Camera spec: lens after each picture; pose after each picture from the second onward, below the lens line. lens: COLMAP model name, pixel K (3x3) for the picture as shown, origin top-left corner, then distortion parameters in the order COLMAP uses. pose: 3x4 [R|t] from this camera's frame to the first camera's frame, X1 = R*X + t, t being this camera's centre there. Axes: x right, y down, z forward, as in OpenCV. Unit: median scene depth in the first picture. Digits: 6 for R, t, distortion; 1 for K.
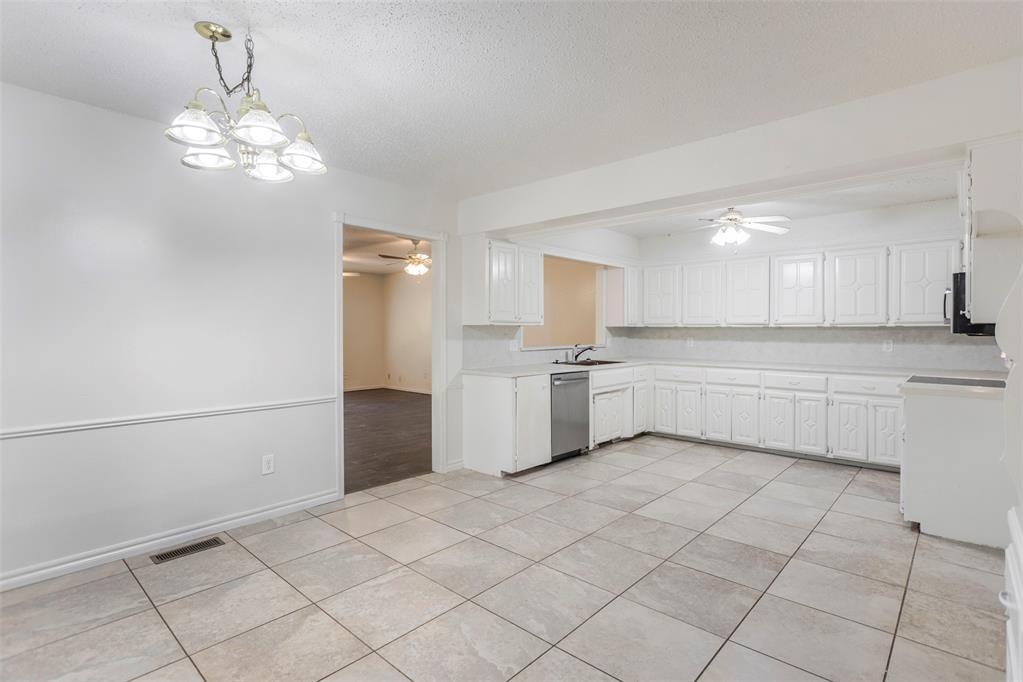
lens RADIAL K [[499.2, 0, 514.3], [0, 499.2, 322.0], [0, 0, 1]] dist [-0.009836, 0.005510]
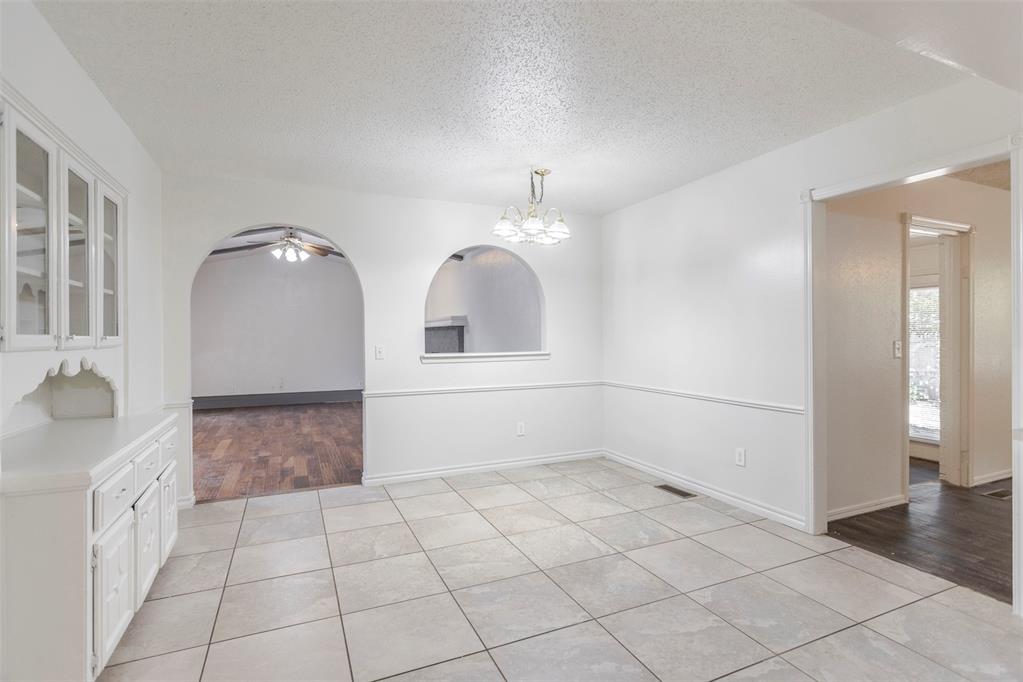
lens RADIAL K [[499.2, 0, 514.2], [0, 499.2, 336.8], [0, 0, 1]] dist [-0.009836, 0.005510]
pose [[-0.398680, 0.004412, -0.917079, 0.578119], [0.020211, 0.999788, -0.003976, 0.019304], [0.916867, -0.020120, -0.398685, 0.840825]]
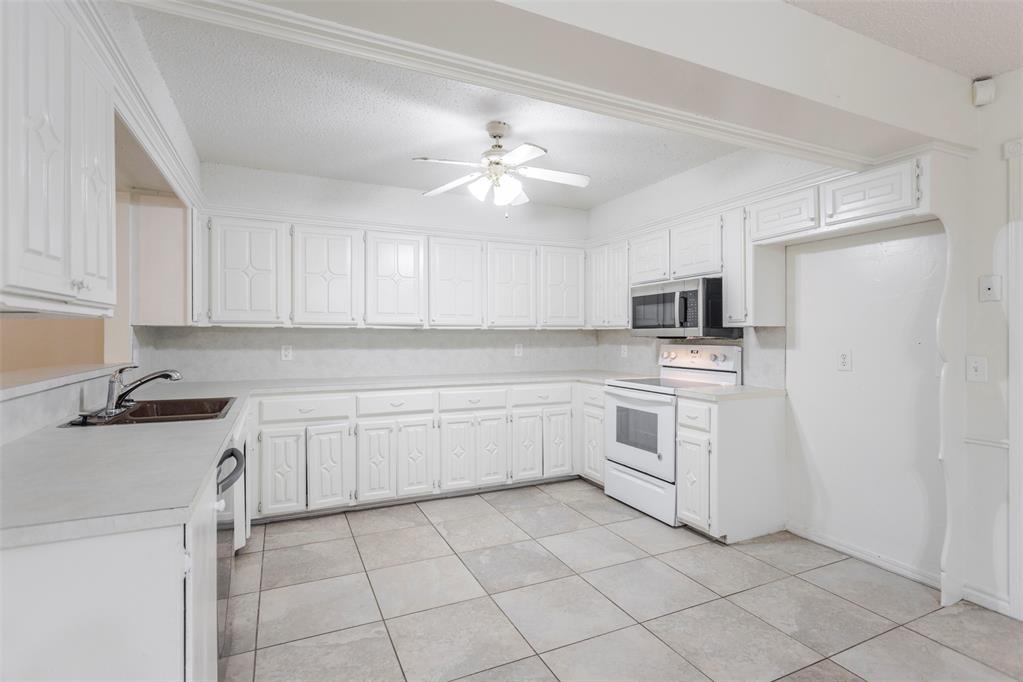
lens RADIAL K [[499.2, 0, 513.0], [0, 499.2, 338.9], [0, 0, 1]] dist [-0.009836, 0.005510]
pose [[0.382632, -0.007432, 0.923871, -0.179312], [-0.015938, 0.999766, 0.014644, 0.015956], [-0.923763, -0.020328, 0.382424, 0.818440]]
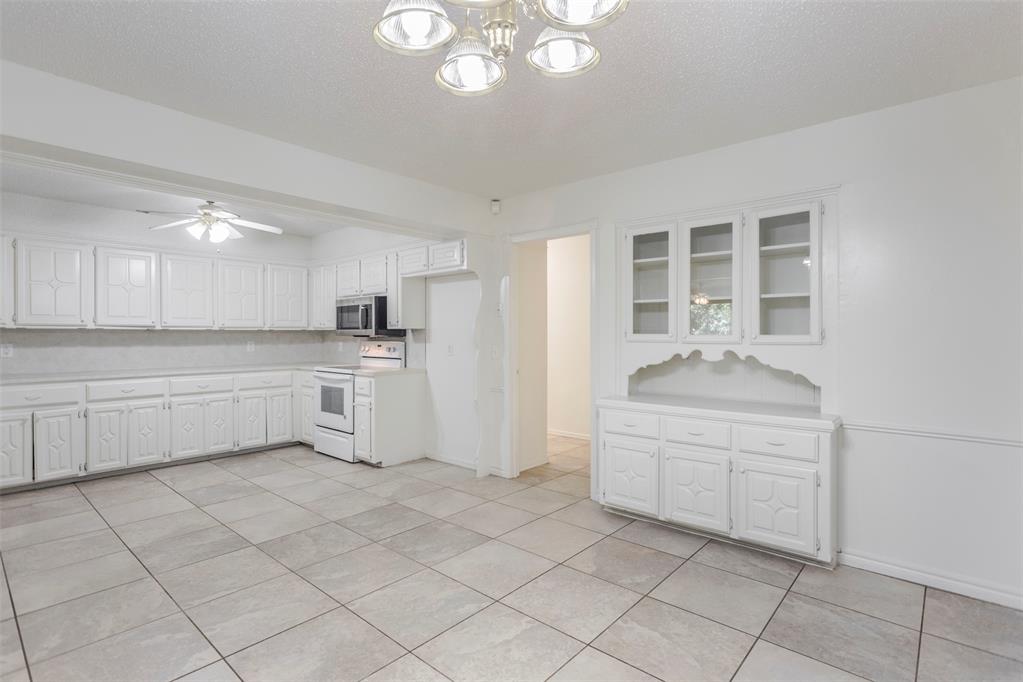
lens RADIAL K [[499.2, 0, 513.0], [0, 499.2, 336.9], [0, 0, 1]] dist [-0.009836, 0.005510]
pose [[-0.016624, -0.005271, 0.999848, -0.558304], [-0.016377, 0.999853, 0.004999, 0.011298], [-0.999728, -0.016291, -0.016708, 0.508447]]
